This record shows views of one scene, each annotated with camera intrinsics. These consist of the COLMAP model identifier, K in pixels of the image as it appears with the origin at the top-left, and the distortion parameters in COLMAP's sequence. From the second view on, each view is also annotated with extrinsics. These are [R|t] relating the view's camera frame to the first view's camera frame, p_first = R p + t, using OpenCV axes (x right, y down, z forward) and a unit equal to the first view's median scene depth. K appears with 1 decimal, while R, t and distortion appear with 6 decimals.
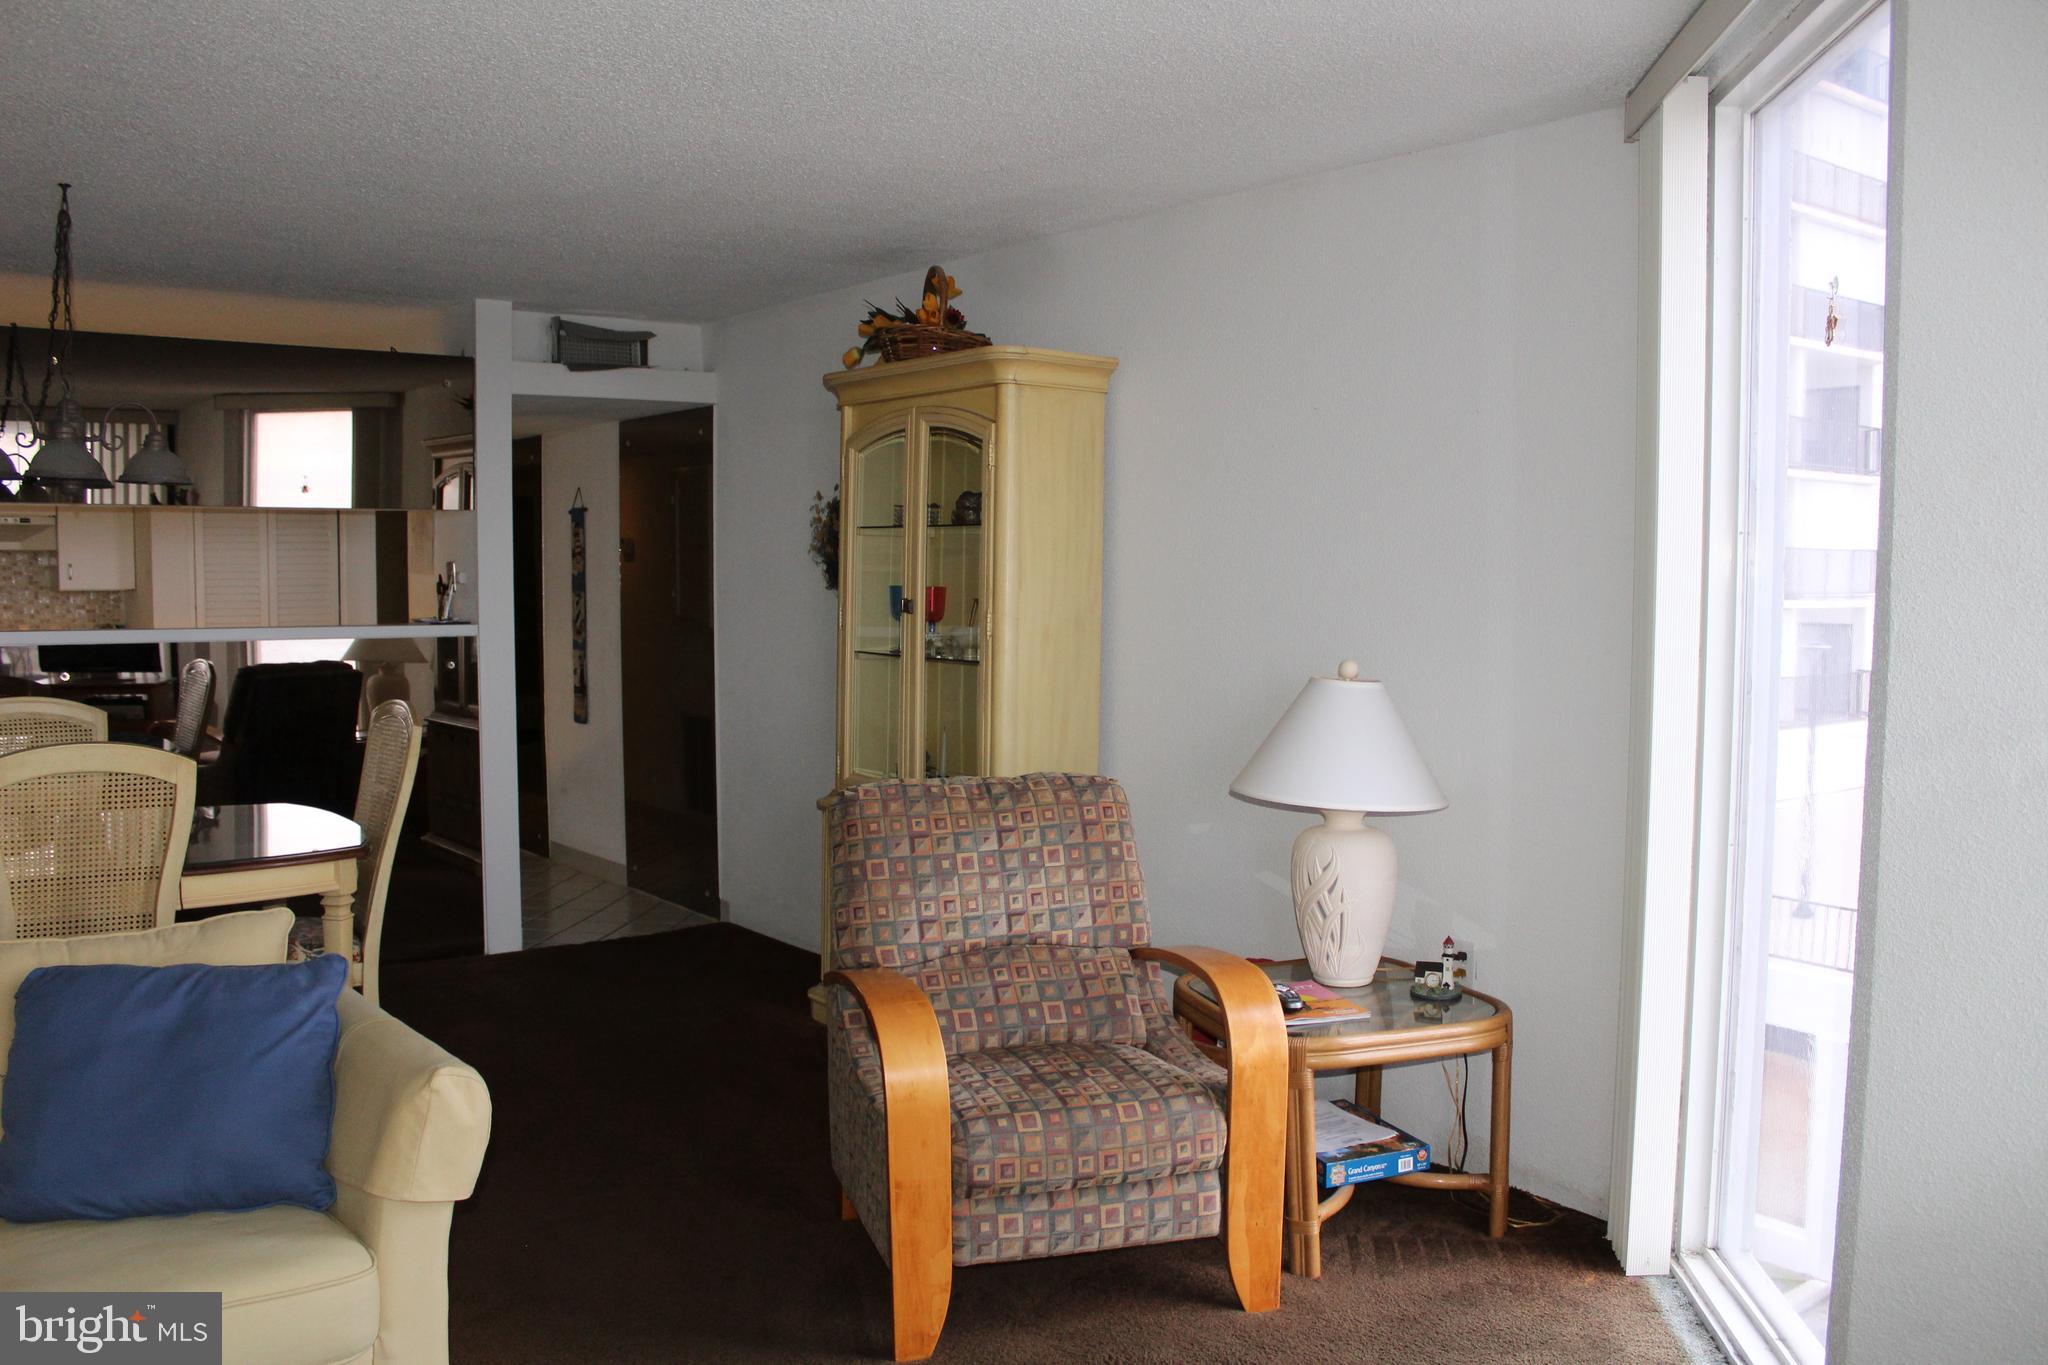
lens RADIAL K [[1706.0, 0, 1009.8], [0, 1706.0, 691.3], [0, 0, 1]] dist [-0.163279, 0.143120]
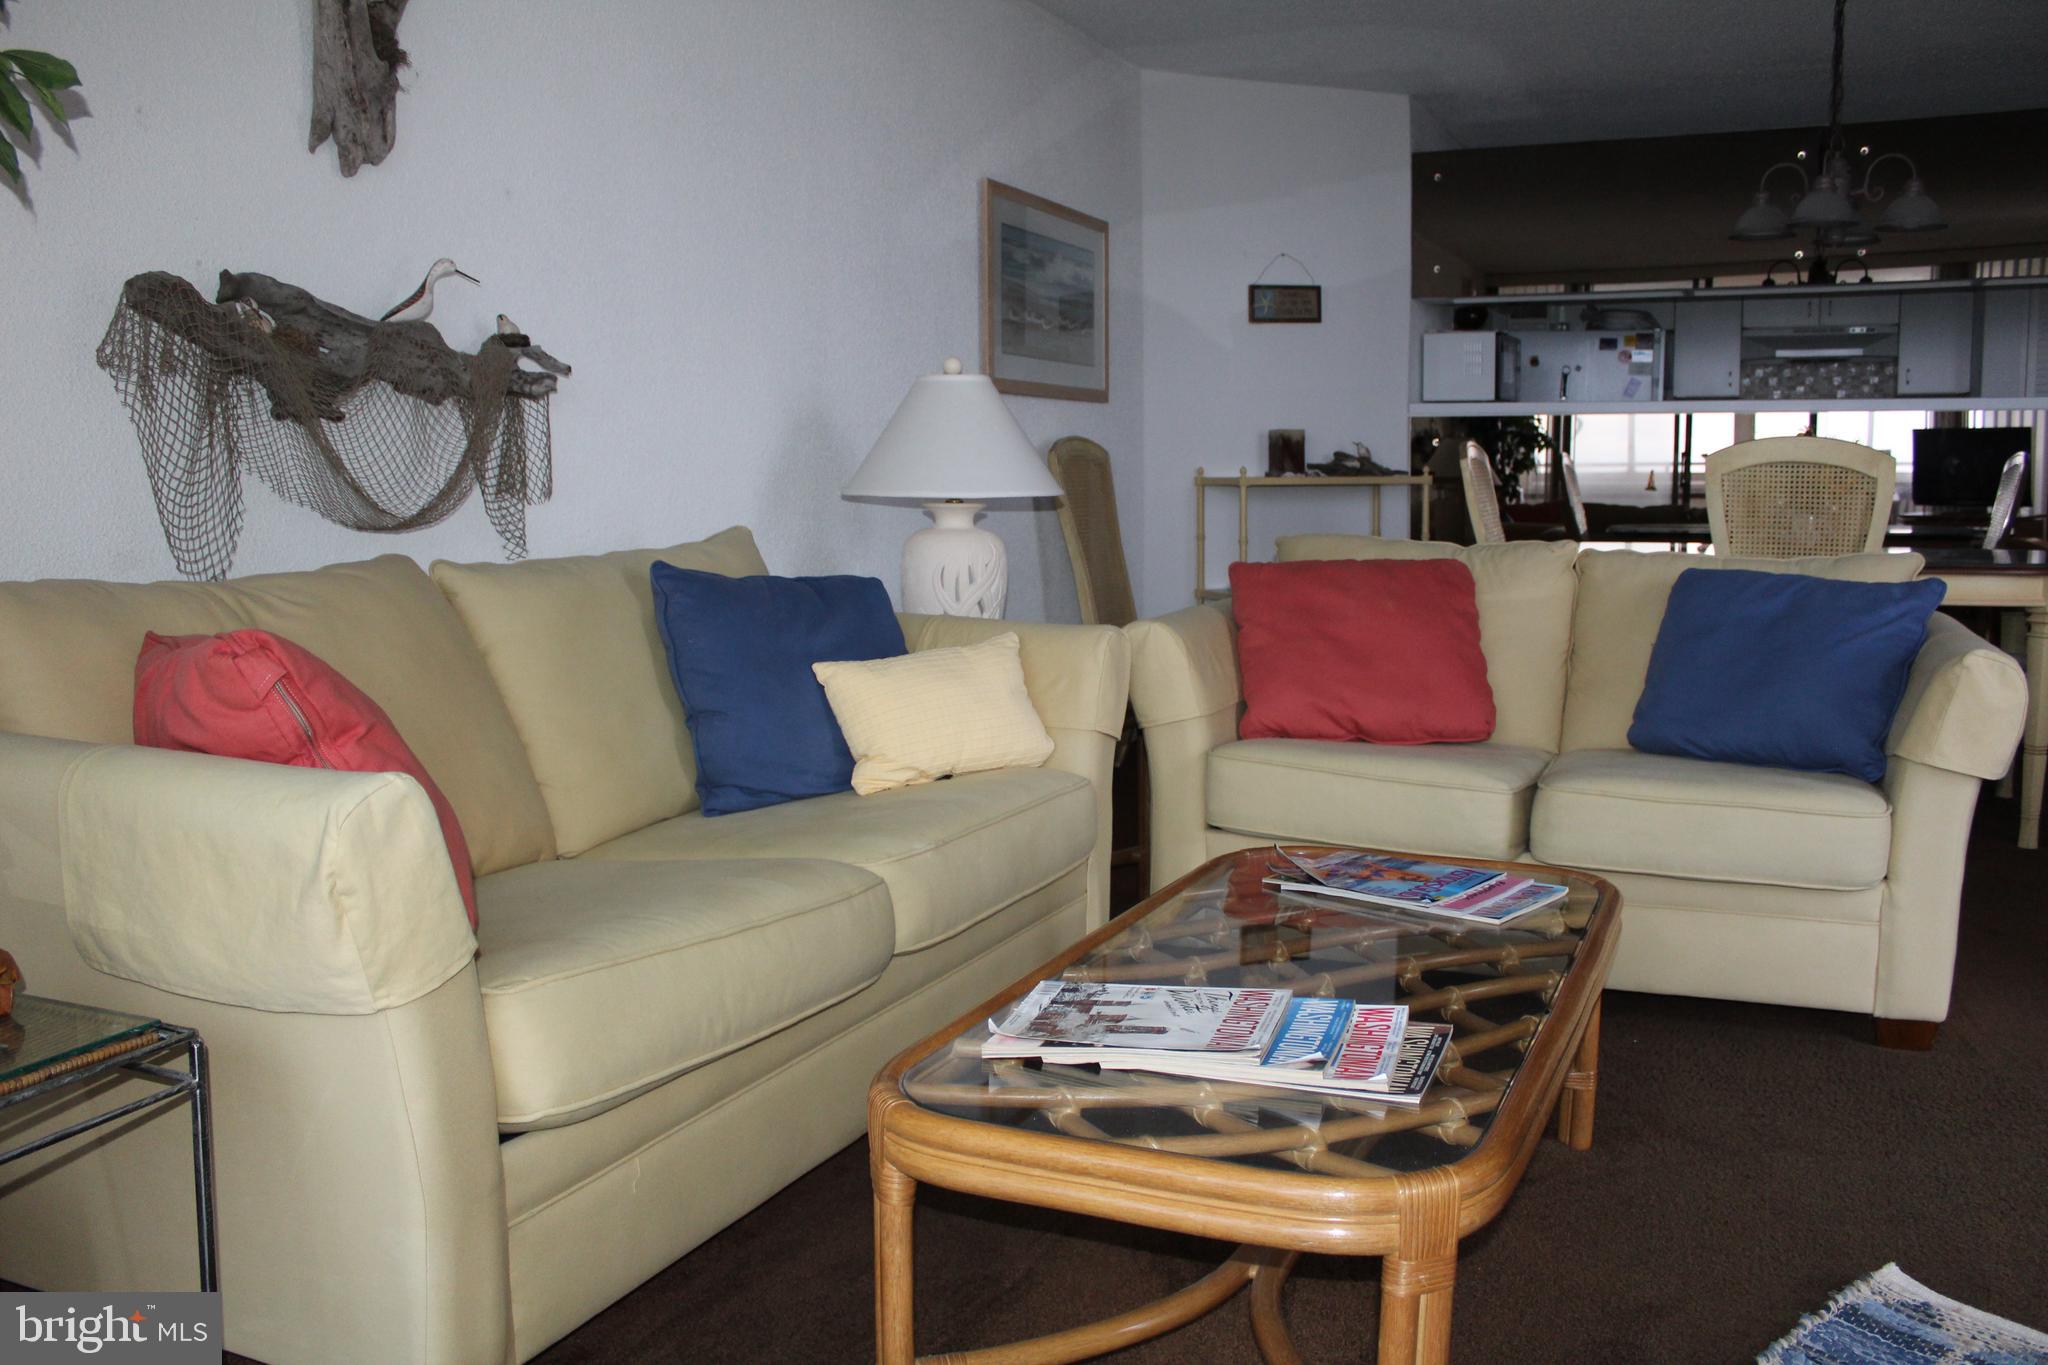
lens RADIAL K [[1706.0, 0, 1024.2], [0, 1706.0, 690.4], [0, 0, 1]] dist [-0.163279, 0.143120]
pose [[0.477441, 0.097687, -0.873217, 0.197476], [-0.050745, 0.995207, 0.083589, 0.133745], [0.877197, 0.004402, 0.480110, -0.028696]]
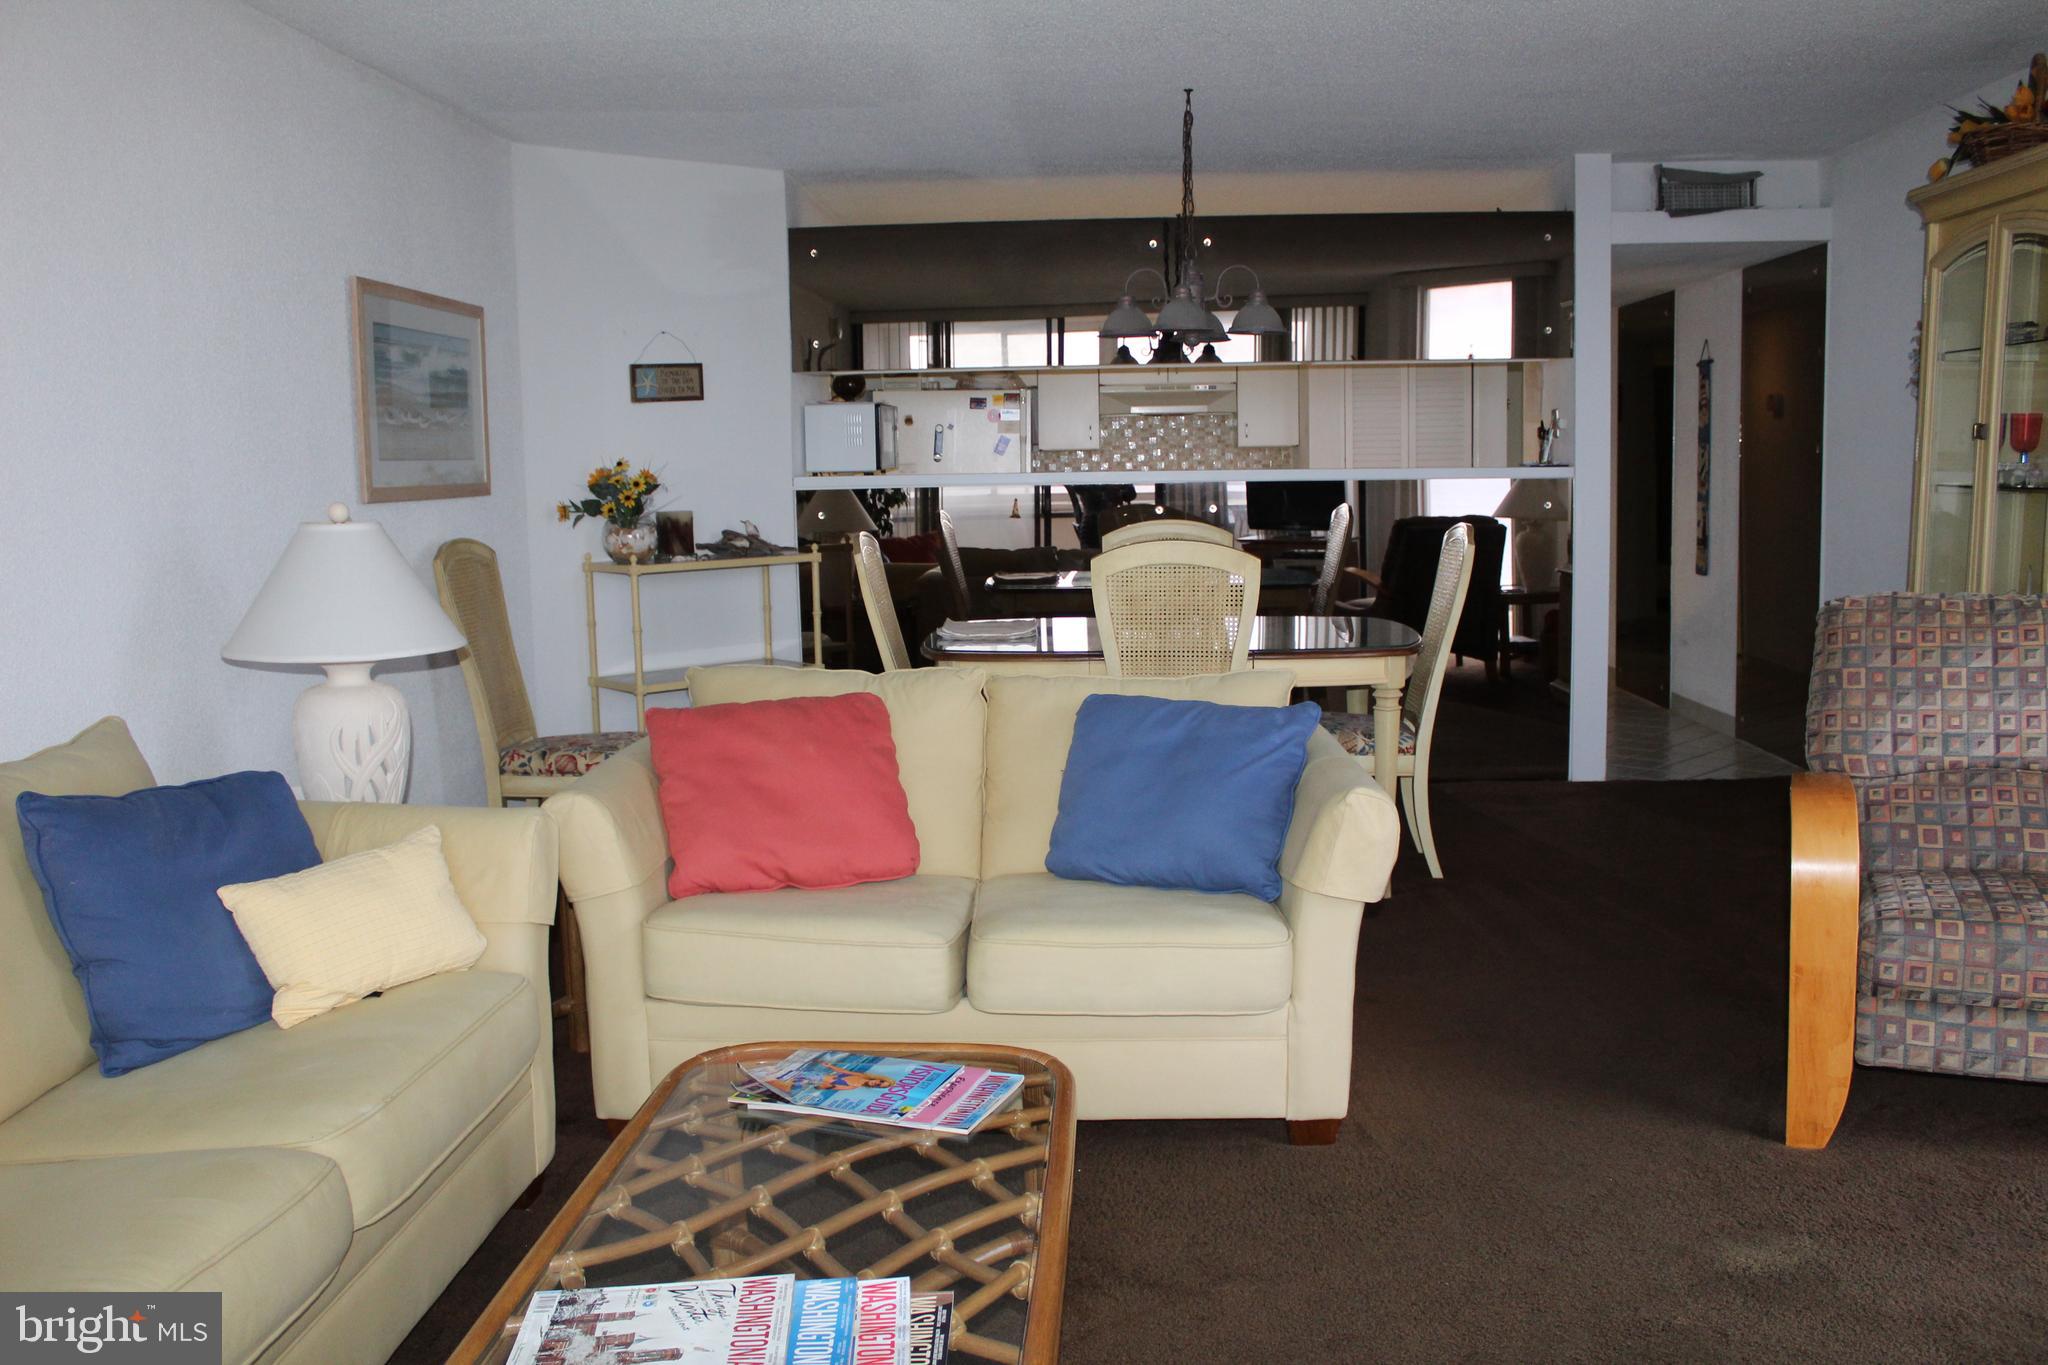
lens RADIAL K [[1706.0, 0, 1022.0], [0, 1706.0, 691.4], [0, 0, 1]] dist [-0.163279, 0.143120]
pose [[0.762931, 0.063727, -0.643332, 0.169237], [-0.021671, 0.997091, 0.073070, 0.051578], [0.646117, -0.041806, 0.762093, -0.046395]]
